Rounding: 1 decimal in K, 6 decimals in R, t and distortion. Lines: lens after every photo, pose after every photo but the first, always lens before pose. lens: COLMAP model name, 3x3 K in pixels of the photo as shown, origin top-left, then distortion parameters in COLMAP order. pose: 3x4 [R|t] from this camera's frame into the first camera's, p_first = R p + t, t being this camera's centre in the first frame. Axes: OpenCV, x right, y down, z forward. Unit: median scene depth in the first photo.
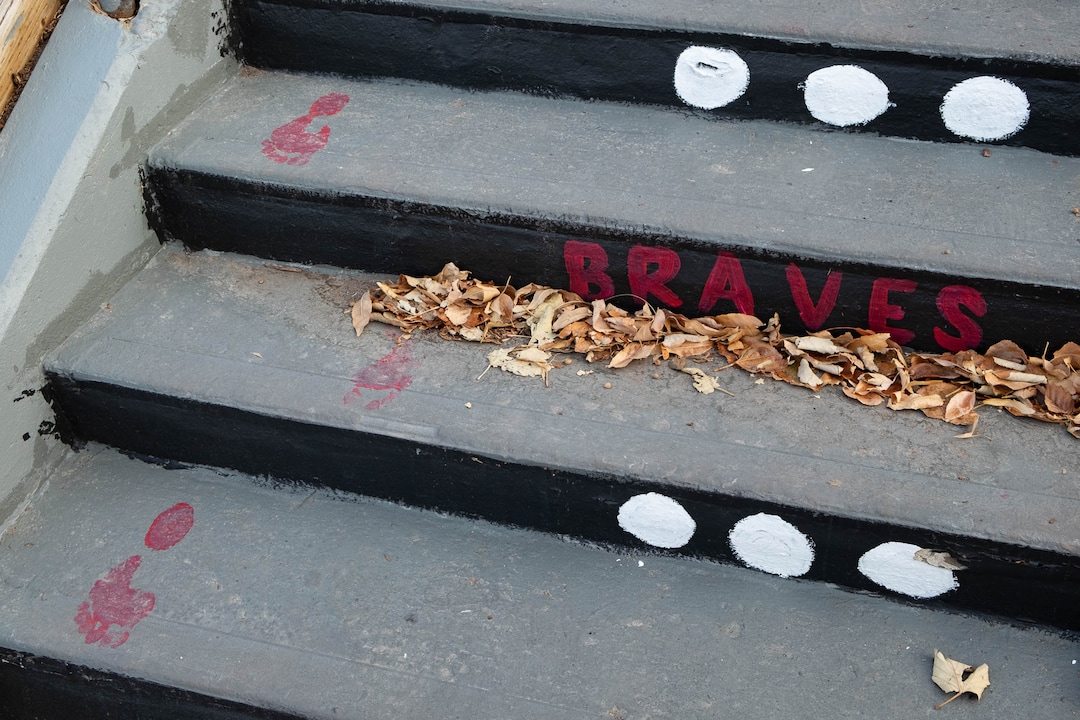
lens RADIAL K [[1194.8, 0, 571.8], [0, 1194.8, 343.3], [0, 0, 1]] dist [-0.012430, 0.000000]
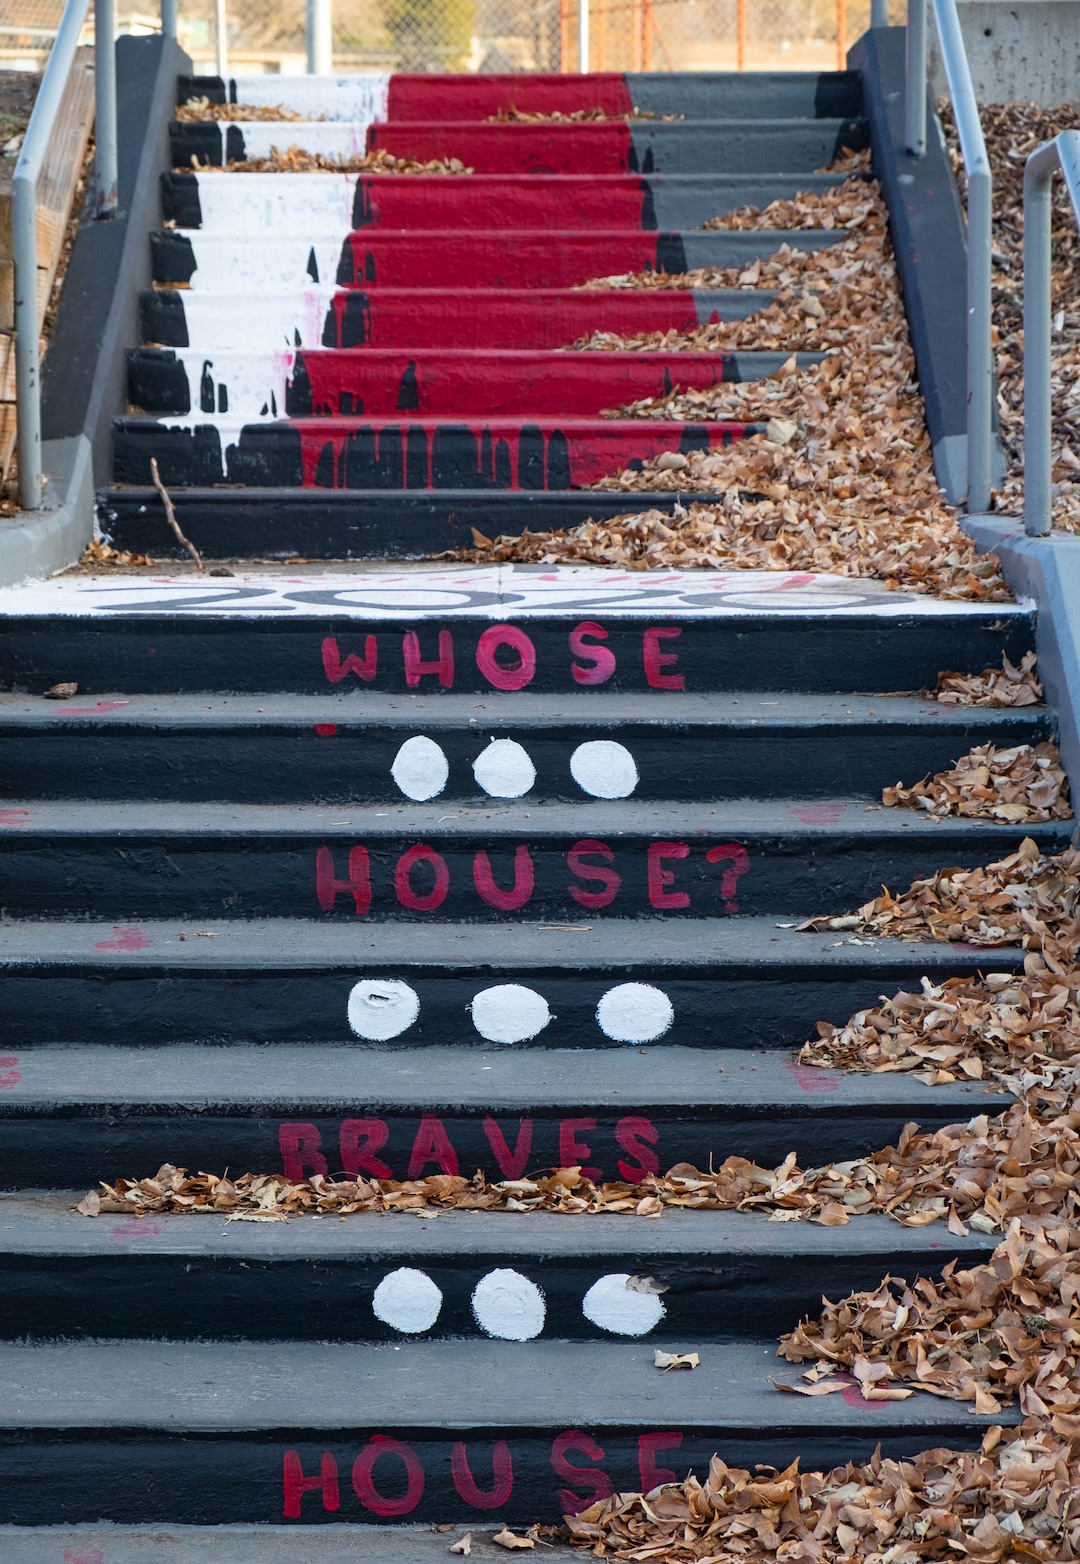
lens RADIAL K [[3008.1, 0, 538.0], [0, 3008.1, 781.1], [0, 0, 1]] dist [-0.062494, 0.000000]
pose [[0.964610, -0.021489, 0.262803, -0.488288], [0.150012, 0.864382, -0.479938, 0.986441], [-0.216849, 0.502377, 0.837015, -1.482567]]
